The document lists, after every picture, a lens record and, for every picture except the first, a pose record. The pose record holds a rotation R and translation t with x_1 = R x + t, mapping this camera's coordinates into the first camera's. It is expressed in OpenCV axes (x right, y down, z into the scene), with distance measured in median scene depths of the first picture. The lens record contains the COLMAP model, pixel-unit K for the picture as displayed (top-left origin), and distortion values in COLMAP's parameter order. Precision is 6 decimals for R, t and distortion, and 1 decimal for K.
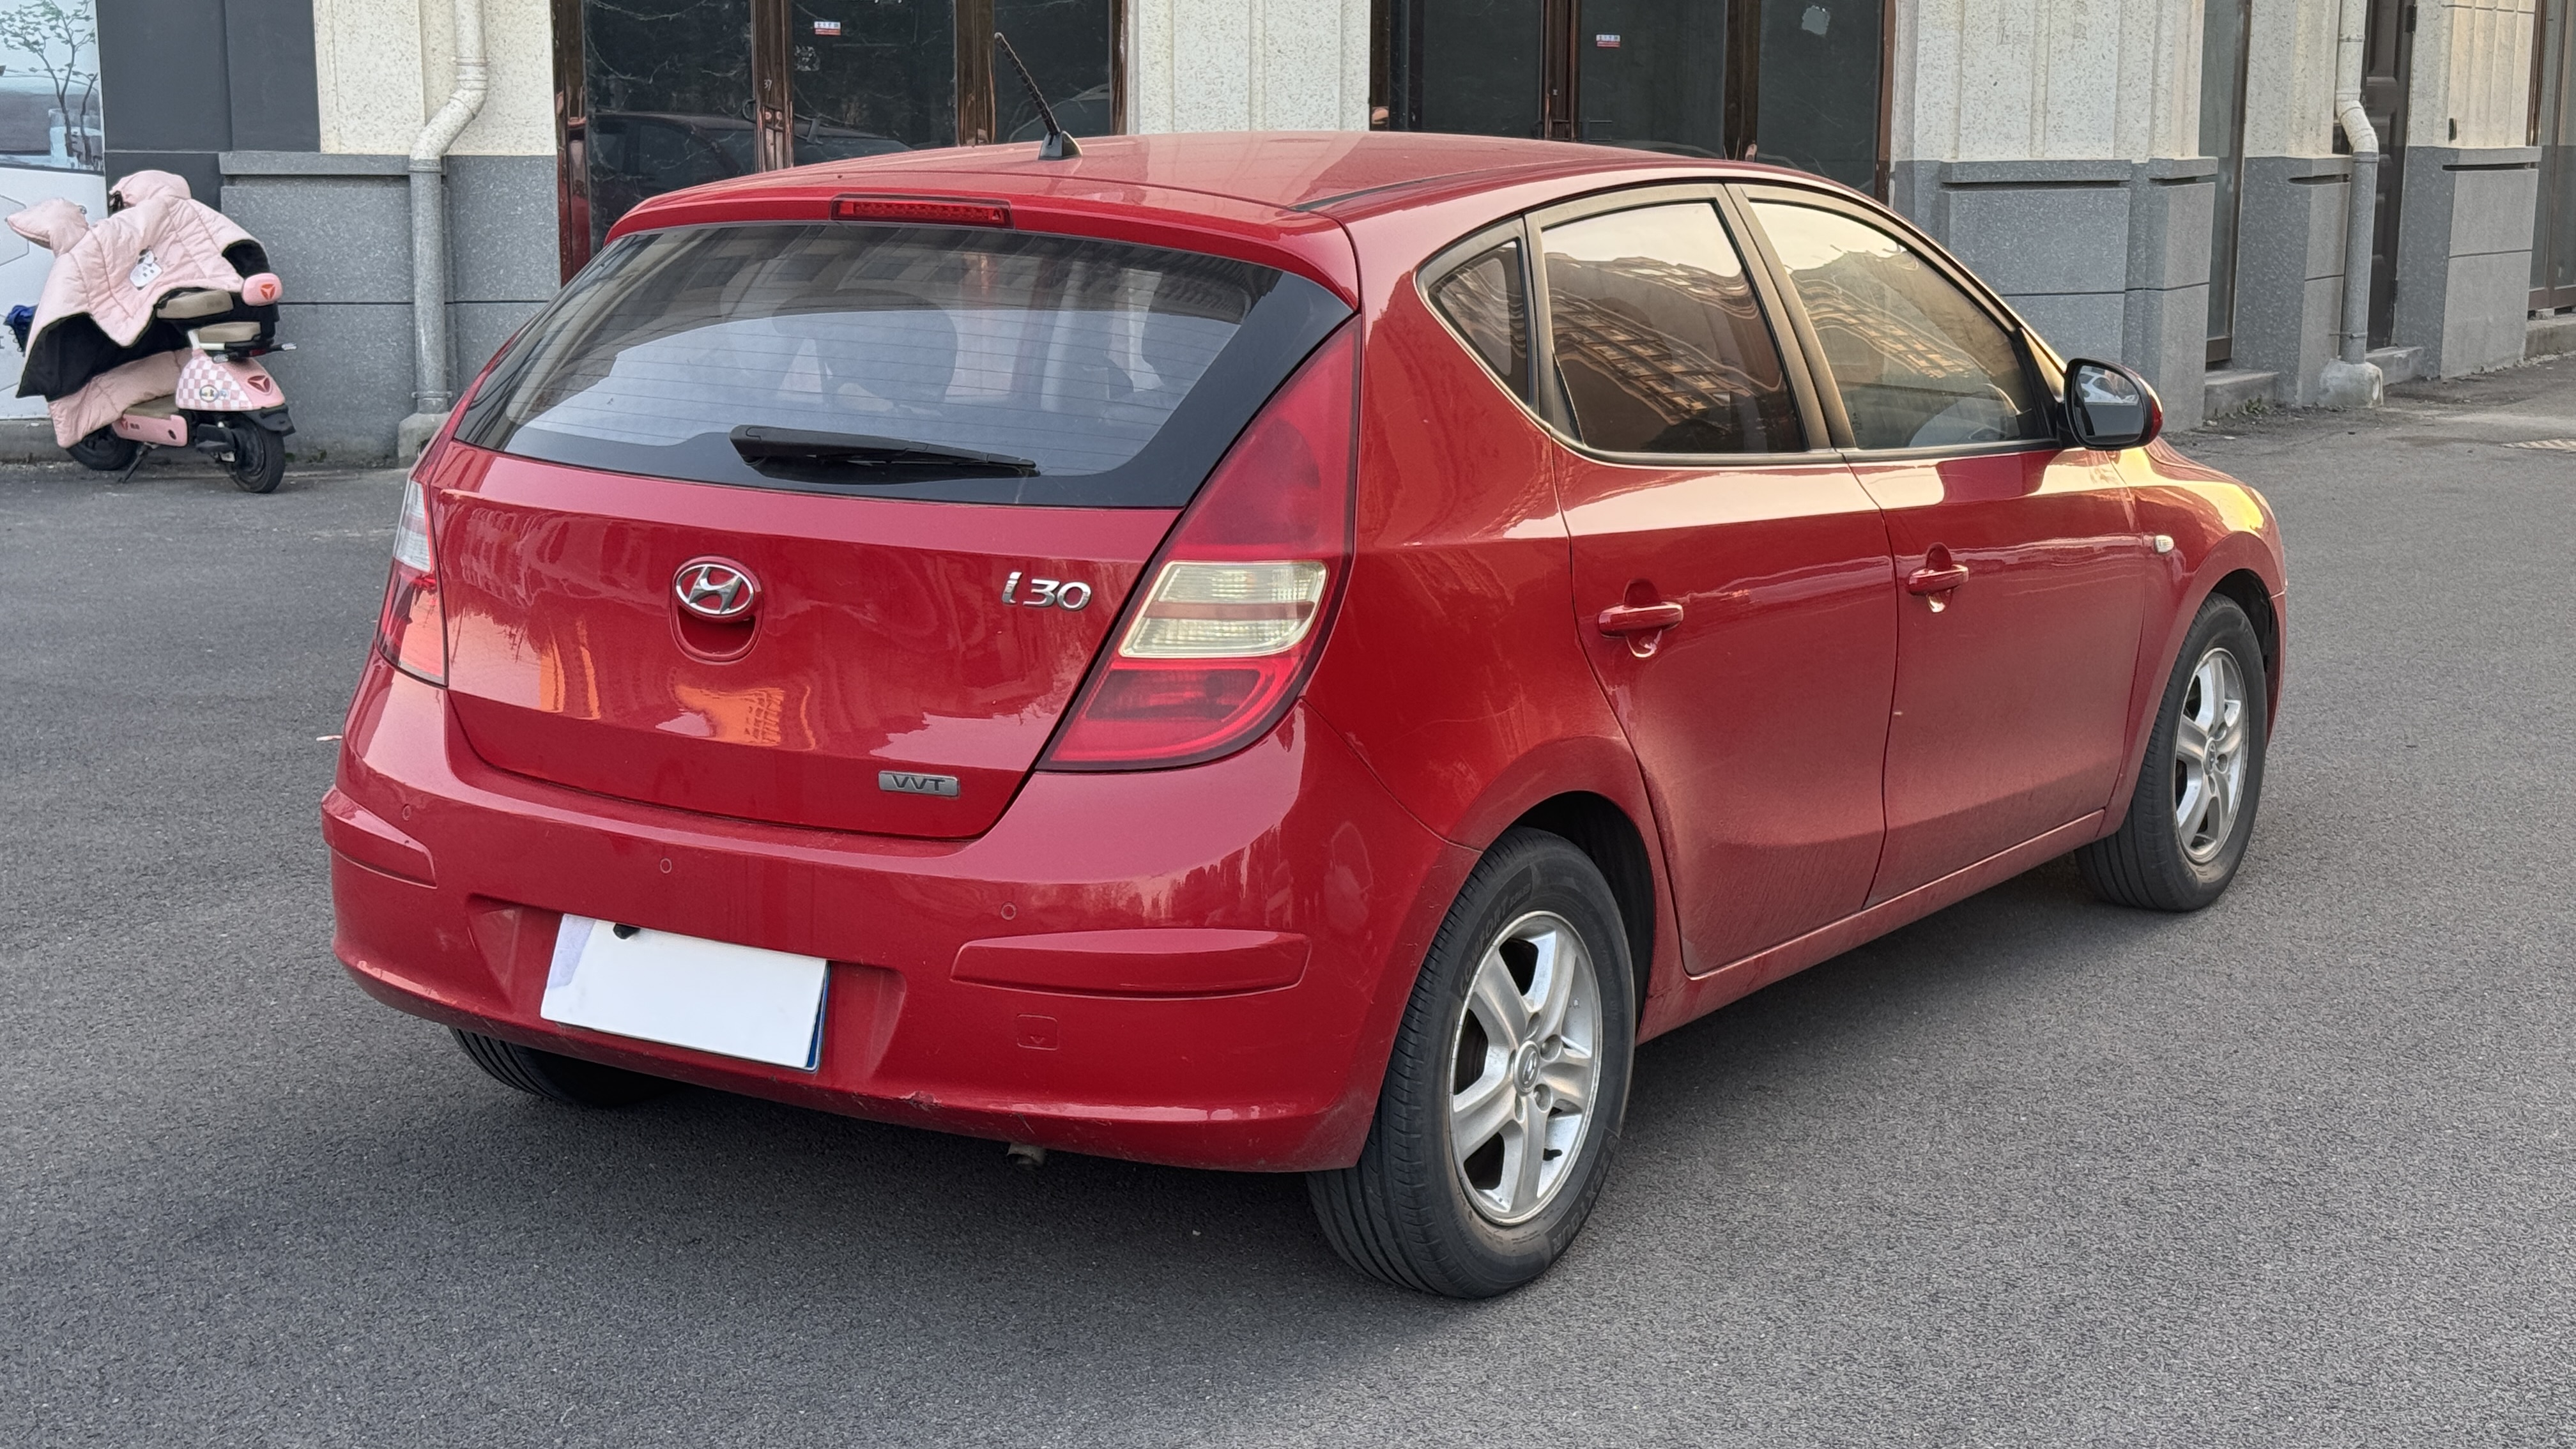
lens RADIAL K [[3605.1, 0, 1294.4], [0, 3605.1, 727.1], [0, 0, 1]] dist [0.140930, 0.000000]
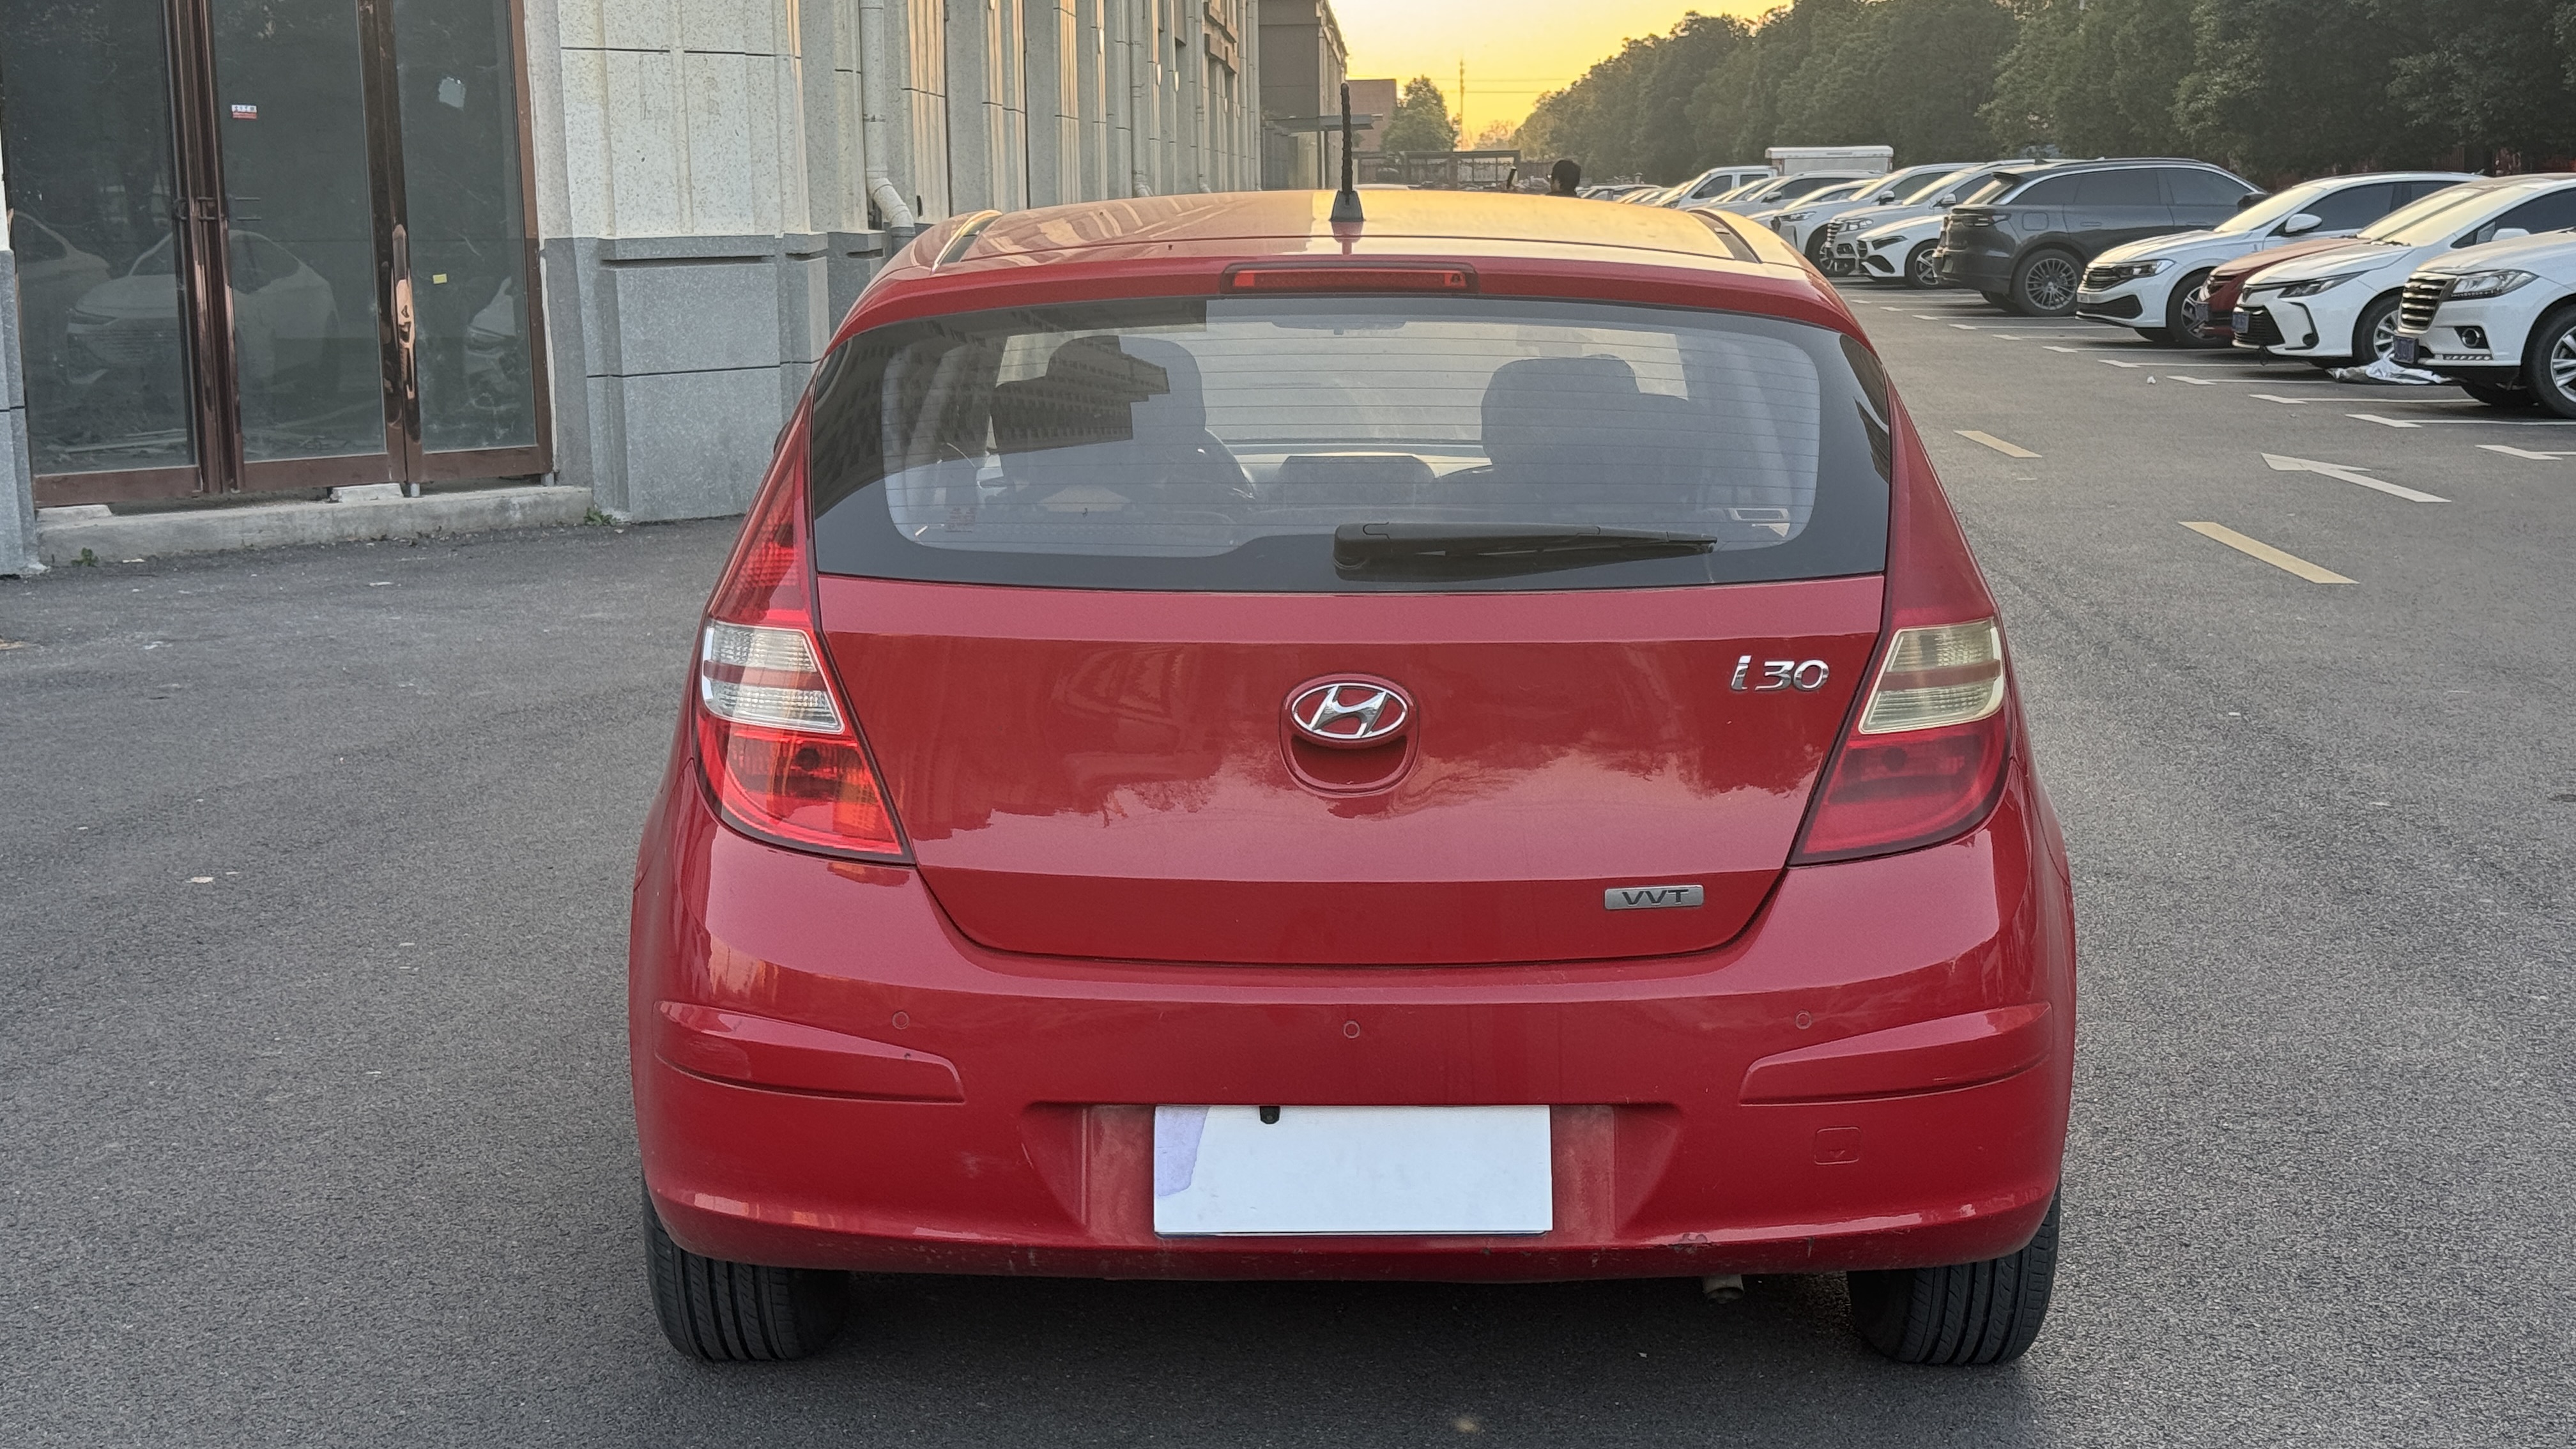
lens RADIAL K [[3605.1, 0, 1290.0], [0, 3605.1, 725.3], [0, 0, 1]] dist [0.140930, 0.000000]
pose [[0.844375, -0.095535, 0.527167, -0.626415], [0.107774, 0.994147, 0.007540, -0.042176], [-0.524801, 0.050448, 0.849728, 0.259837]]
